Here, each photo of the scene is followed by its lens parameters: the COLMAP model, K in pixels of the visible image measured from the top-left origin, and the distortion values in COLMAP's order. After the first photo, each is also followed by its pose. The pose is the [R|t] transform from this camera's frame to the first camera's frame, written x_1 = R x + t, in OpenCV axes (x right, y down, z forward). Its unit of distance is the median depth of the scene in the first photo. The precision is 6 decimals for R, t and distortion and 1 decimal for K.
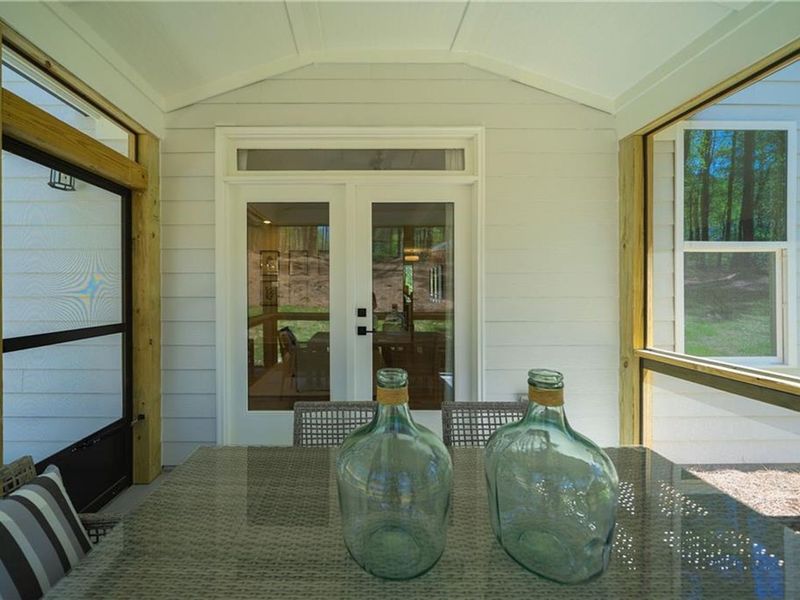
lens RADIAL K [[329.2, 0, 391.1], [0, 329.2, 288.0], [0, 0, 1]] dist [-0.003318, -0.000322]
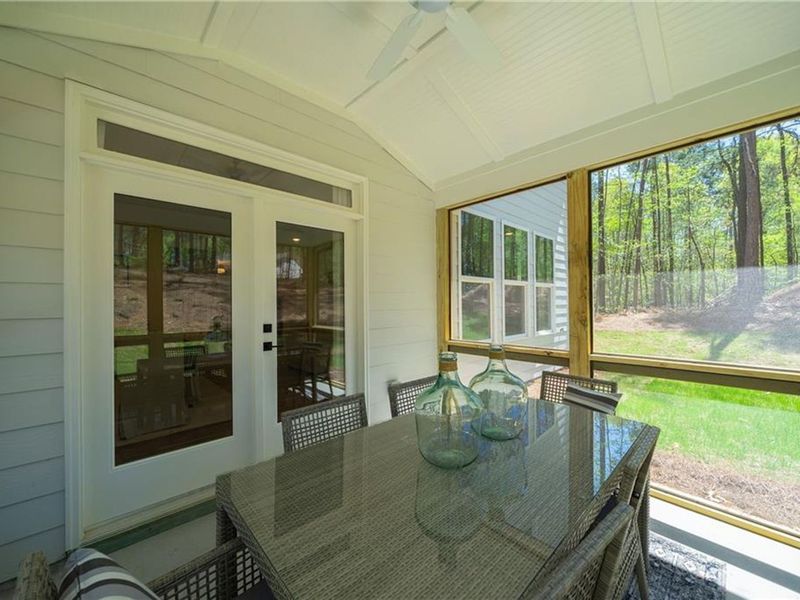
lens RADIAL K [[329.2, 0, 397.8], [0, 329.2, 303.2], [0, 0, 1]] dist [-0.003318, -0.000322]
pose [[0.719187, -0.005161, 0.694797, -0.524538], [0.006583, 0.999978, 0.000614, -0.000868], [-0.694785, 0.004132, 0.719205, -0.006658]]
